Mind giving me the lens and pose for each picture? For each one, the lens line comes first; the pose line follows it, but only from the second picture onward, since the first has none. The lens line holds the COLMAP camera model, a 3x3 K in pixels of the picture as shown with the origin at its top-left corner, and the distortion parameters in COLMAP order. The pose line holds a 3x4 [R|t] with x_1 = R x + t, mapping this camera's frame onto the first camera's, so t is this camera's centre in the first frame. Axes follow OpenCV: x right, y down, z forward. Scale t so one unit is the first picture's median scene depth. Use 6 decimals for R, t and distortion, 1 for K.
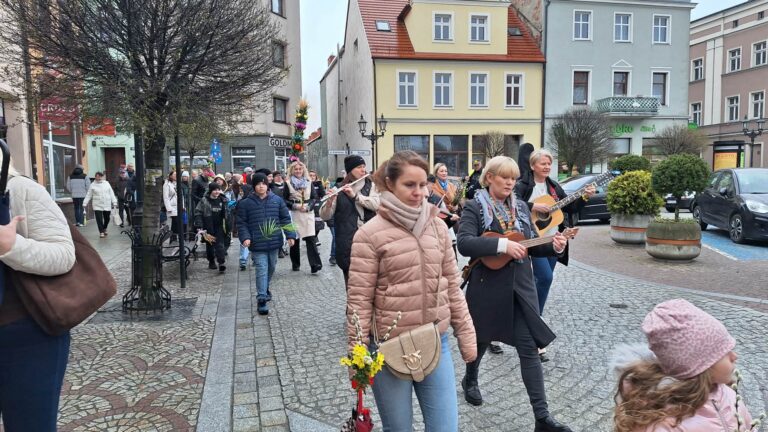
lens RADIAL K [[539.0, 0, 394.2], [0, 539.0, 220.9], [0, 0, 1]] dist [0.085007, -0.083224]
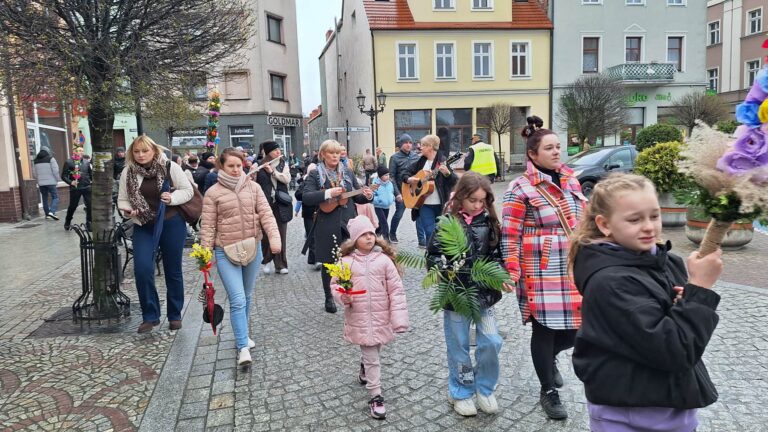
lens RADIAL K [[494.4, 0, 384.0], [0, 494.4, 216.0], [0, 0, 1]] dist [0.056052, -0.044238]
pose [[0.999318, -0.016087, -0.033252, 0.007838], [0.017614, 0.998778, 0.046170, -0.011410], [0.032469, -0.046724, 0.998380, 0.110555]]
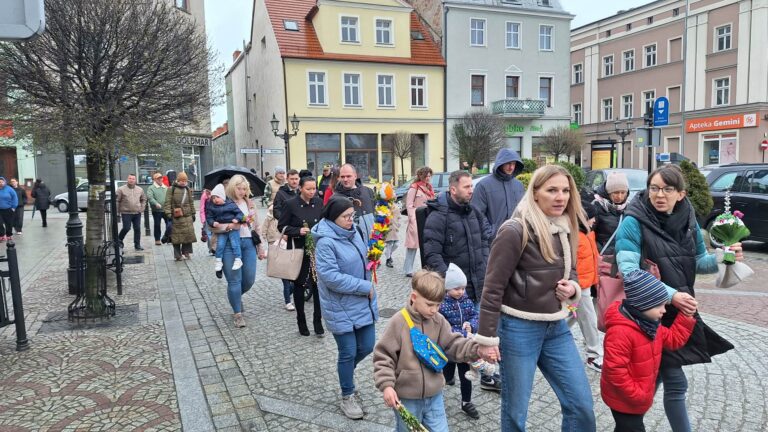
lens RADIAL K [[565.0, 0, 381.7], [0, 565.0, 208.4], [0, 0, 1]] dist [0.088990, -0.092612]
pose [[0.987078, -0.022352, 0.158675, -0.032162], [0.021667, 0.999747, 0.006044, -0.020023], [-0.158769, -0.002528, 0.987312, -0.087913]]
